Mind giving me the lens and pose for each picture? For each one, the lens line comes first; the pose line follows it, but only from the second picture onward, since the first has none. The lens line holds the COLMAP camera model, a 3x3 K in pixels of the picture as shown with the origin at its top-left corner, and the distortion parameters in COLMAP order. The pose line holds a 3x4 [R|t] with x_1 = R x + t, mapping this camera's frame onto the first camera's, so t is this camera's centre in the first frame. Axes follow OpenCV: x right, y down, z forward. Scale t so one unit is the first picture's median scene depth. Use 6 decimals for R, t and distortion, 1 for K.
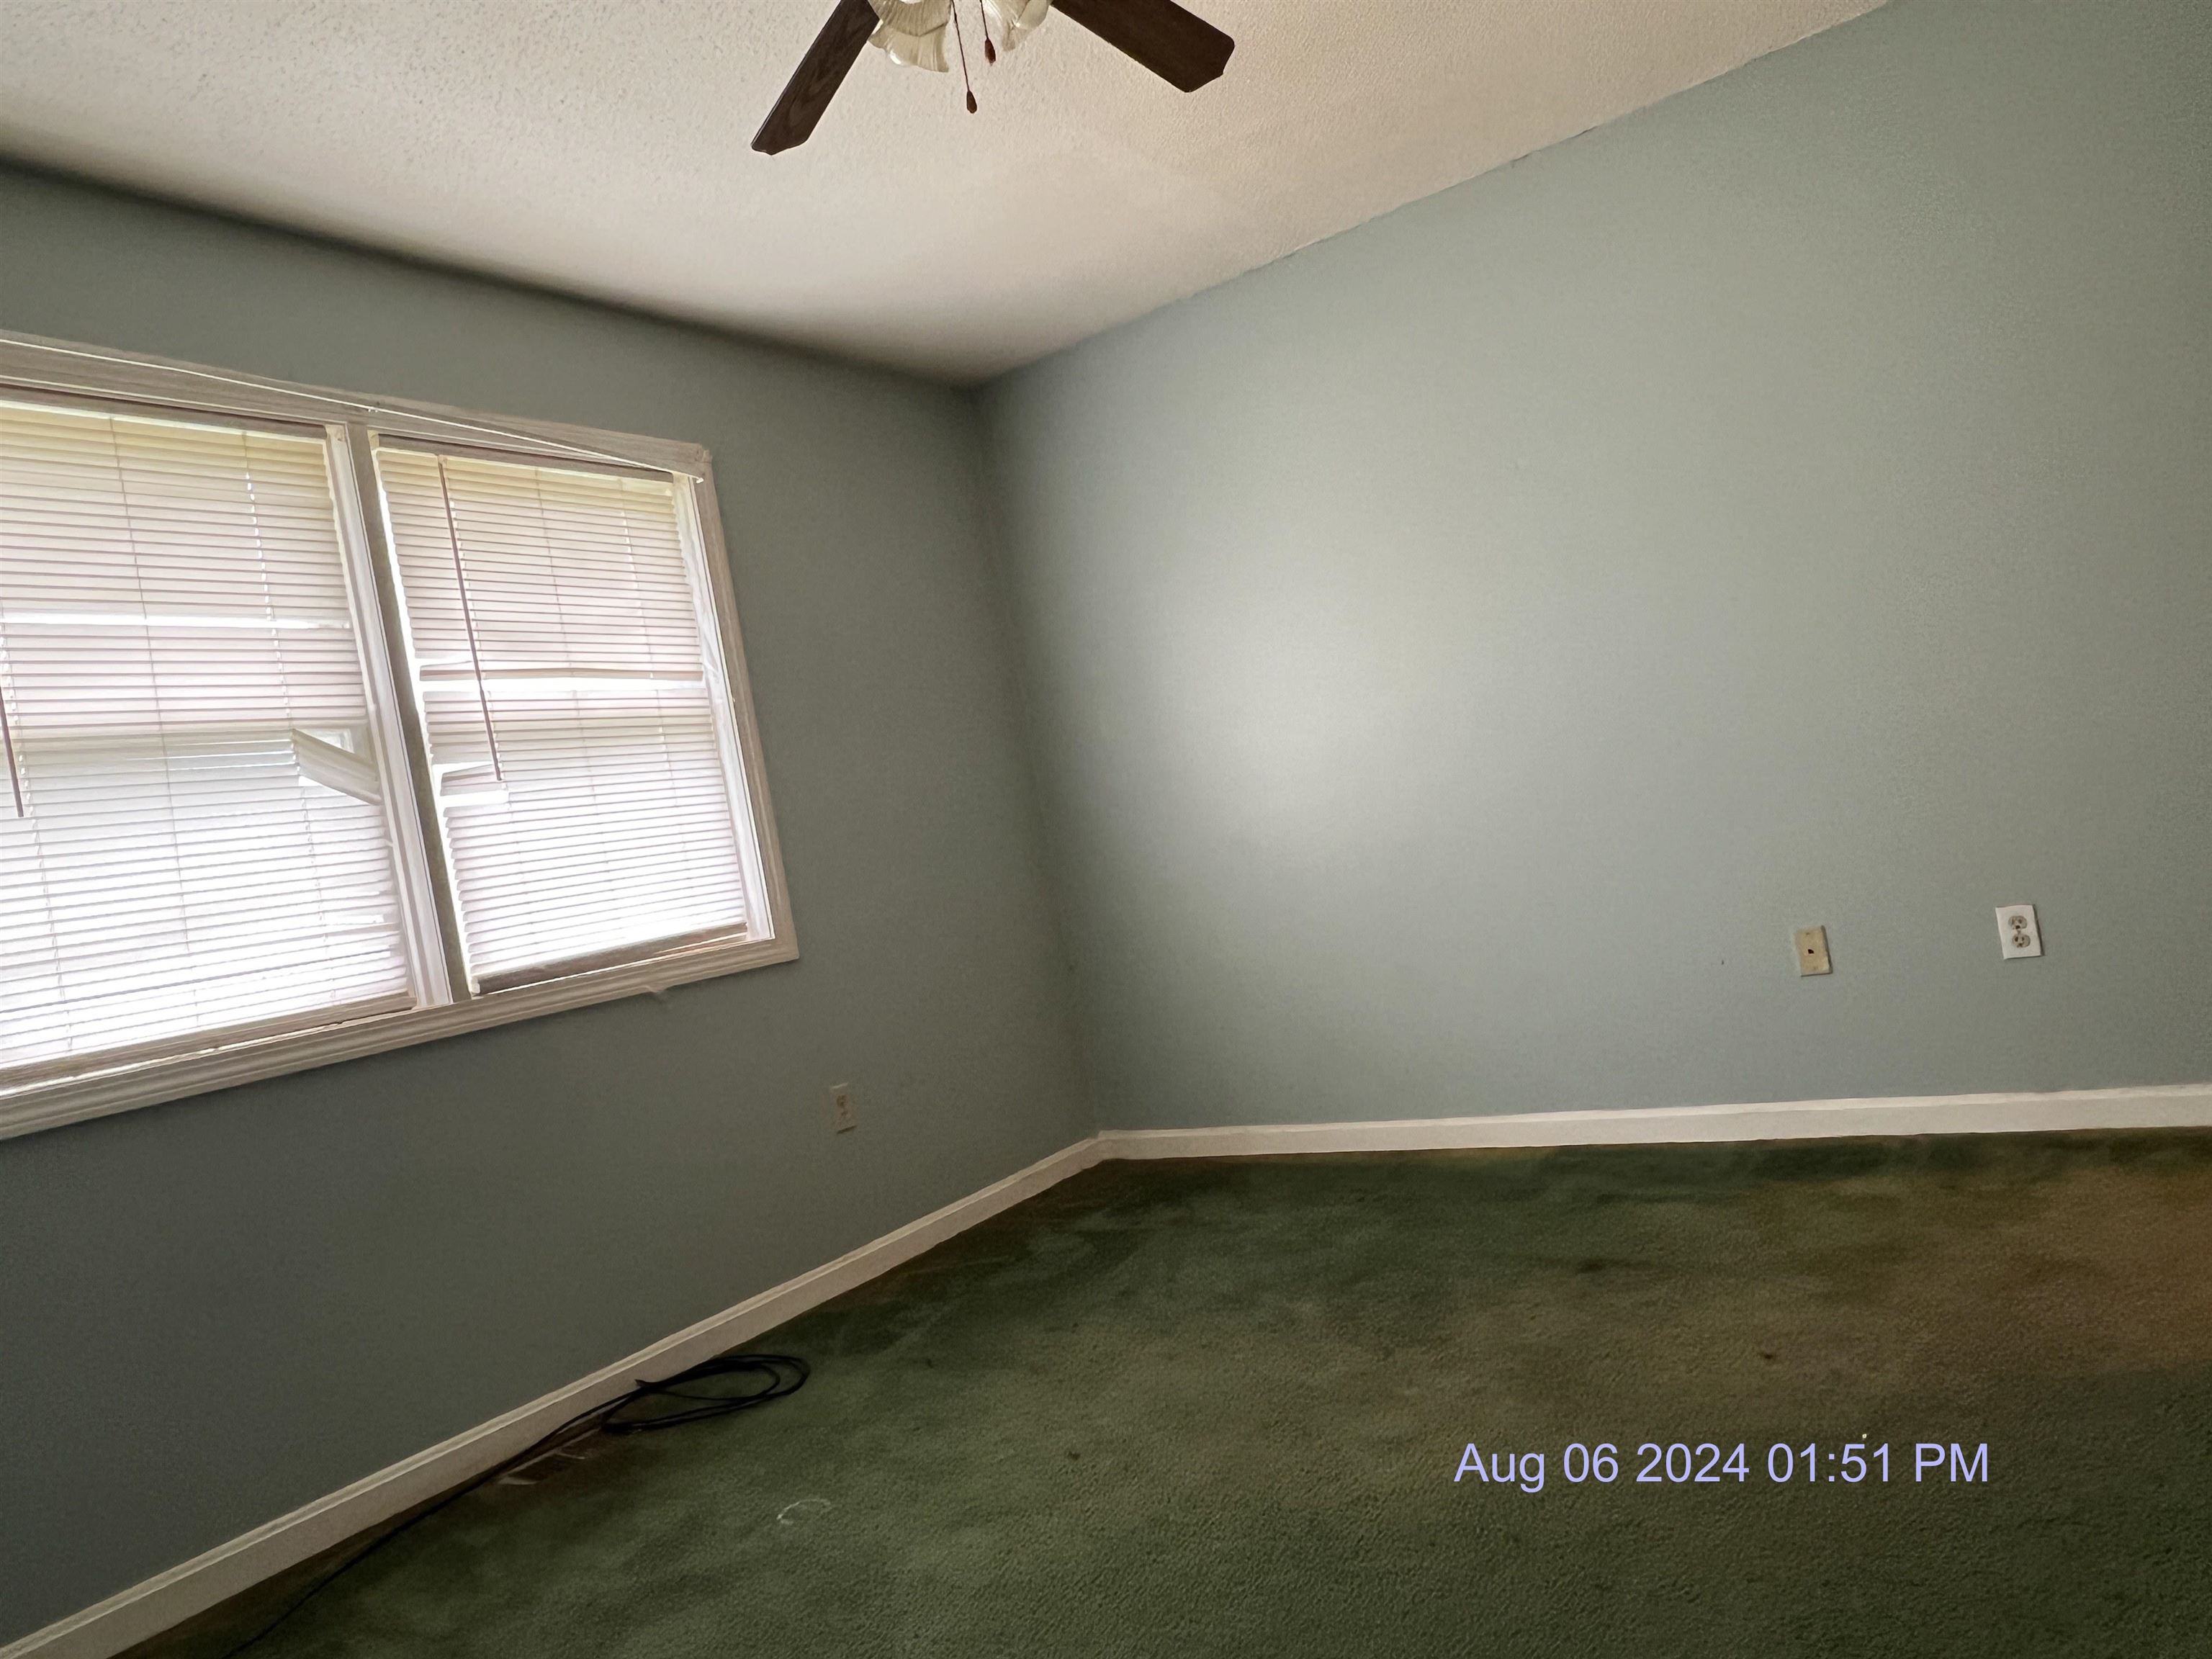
lens RADIAL K [[1486.2, 0, 1106.0], [0, 1486.2, 829.5], [0, 0, 1]] dist [-0.005470, -0.002302]
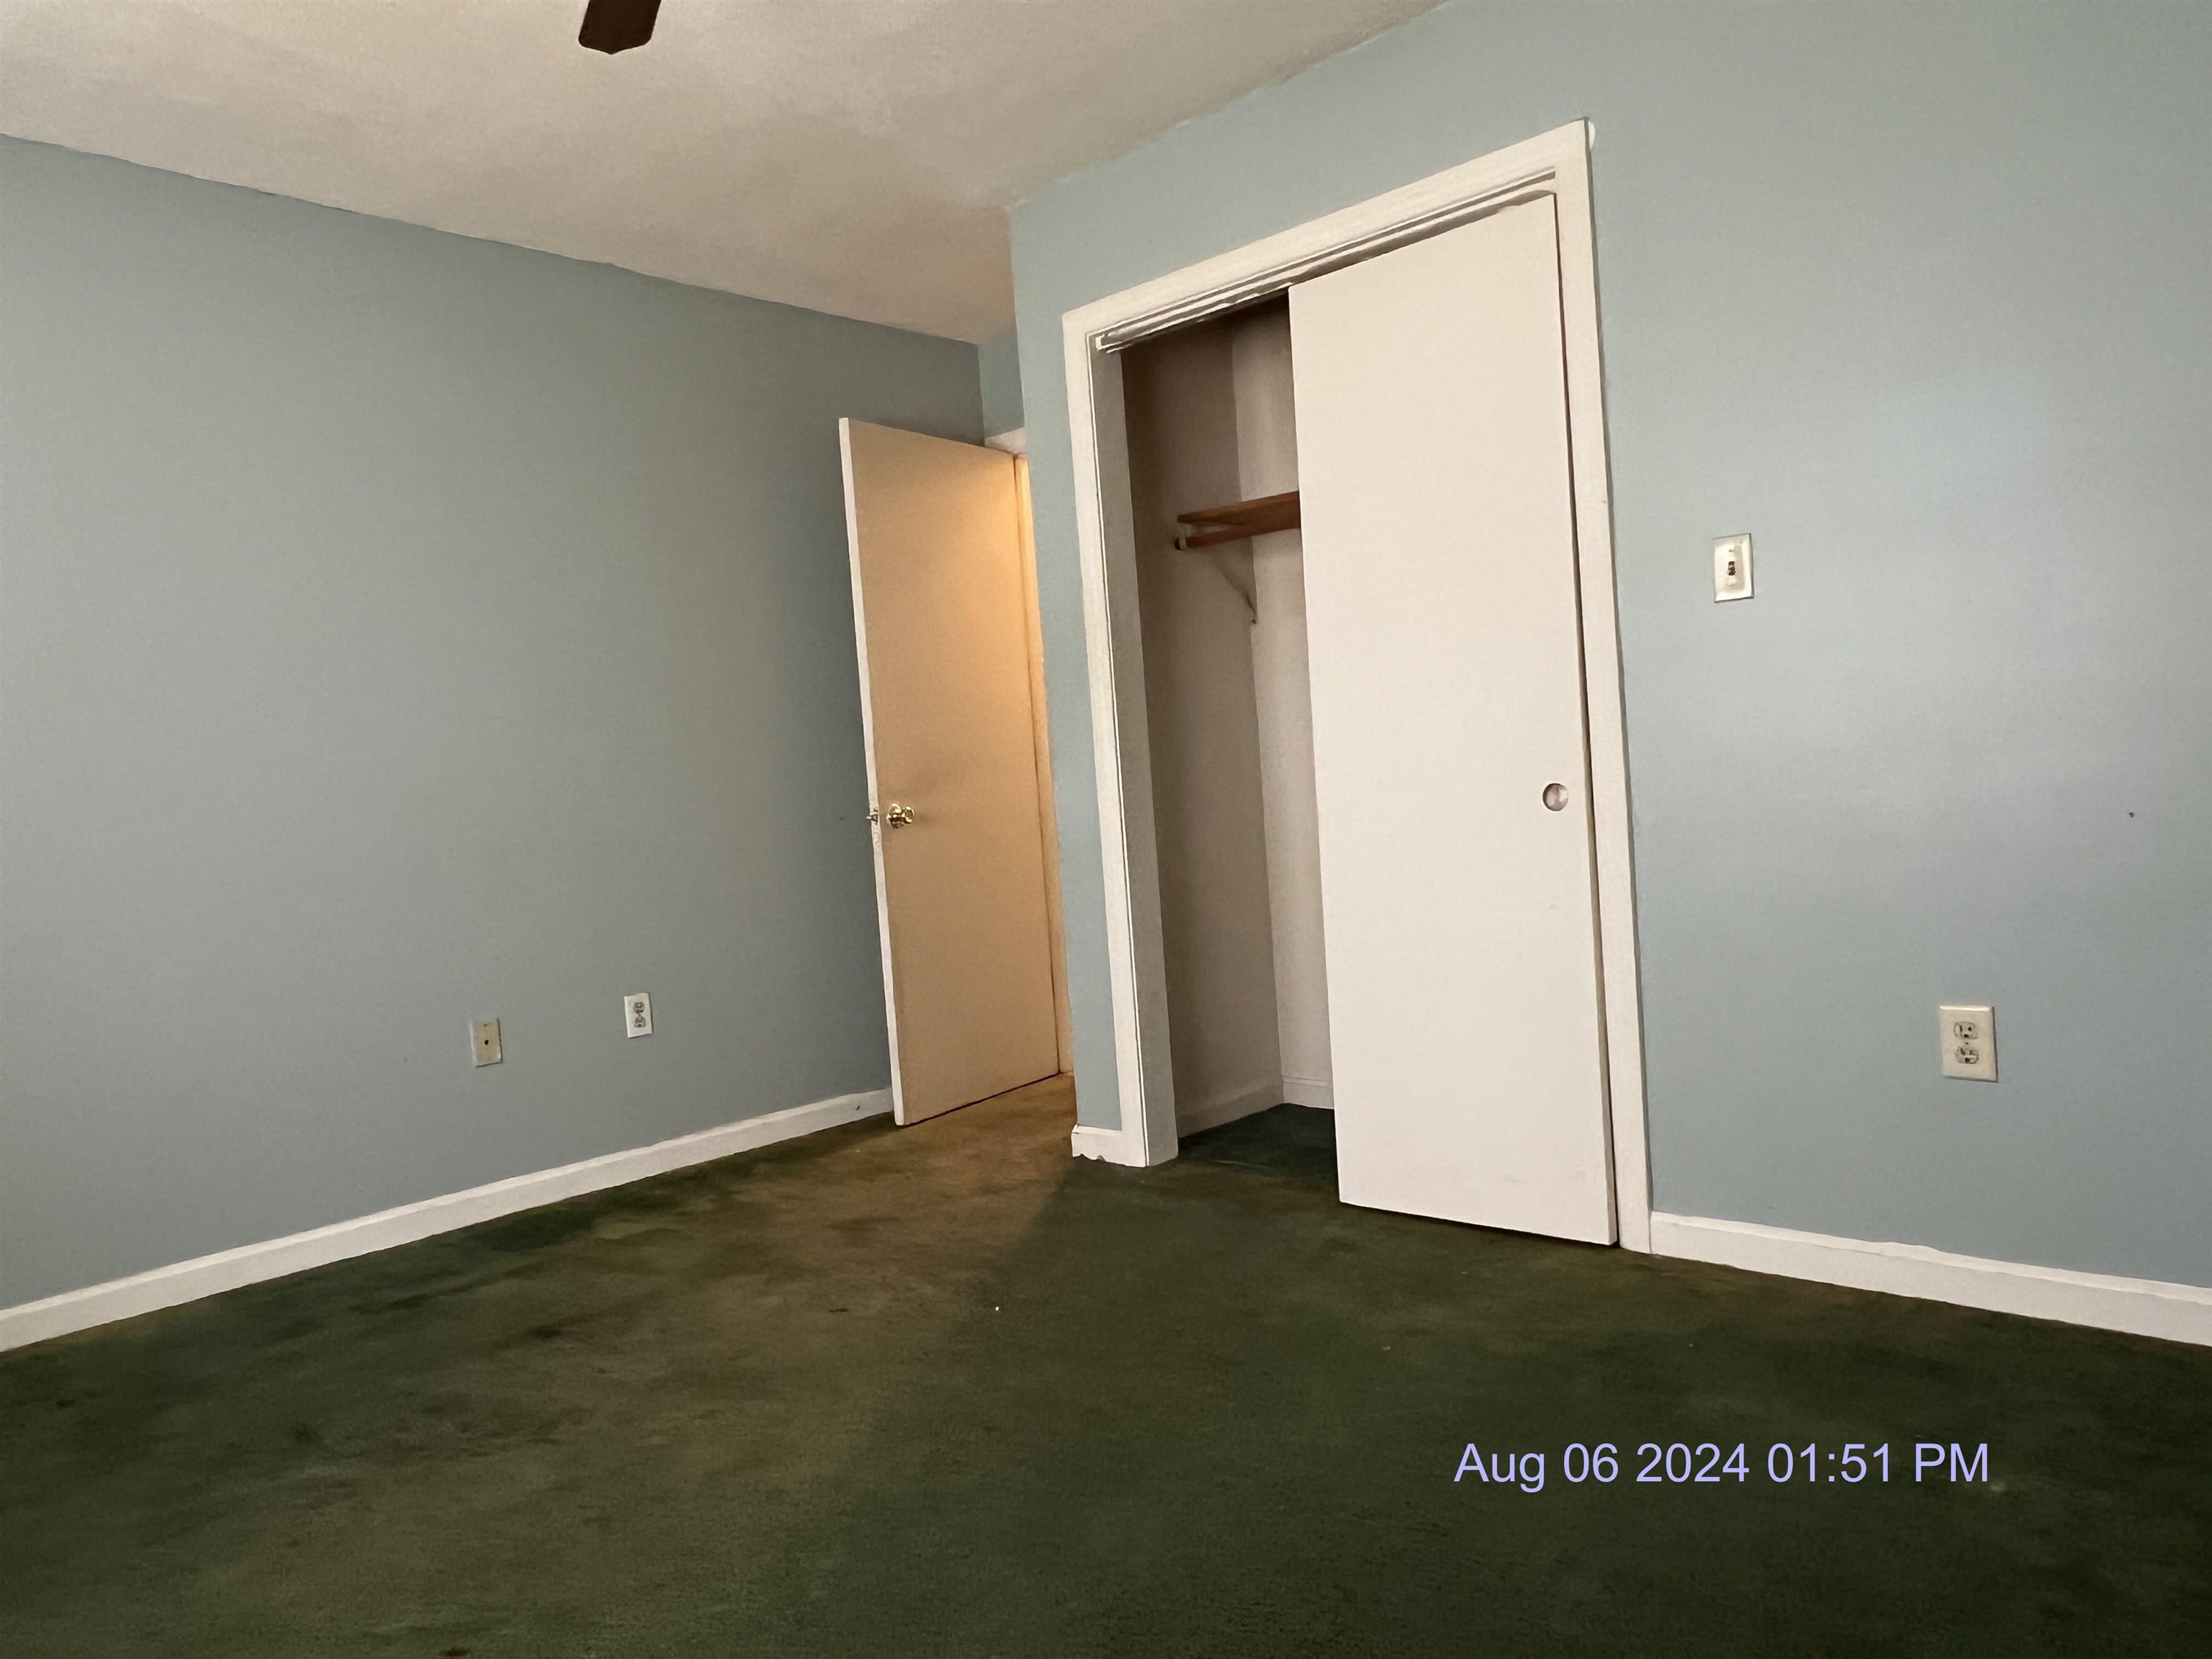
lens RADIAL K [[1486.2, 0, 1106.0], [0, 1486.2, 829.5], [0, 0, 1]] dist [-0.005470, -0.002302]
pose [[0.157788, 0.129675, 0.978922, -0.617715], [0.036574, 0.989892, -0.137023, 0.110065], [-0.986795, 0.057424, 0.151450, 0.459556]]
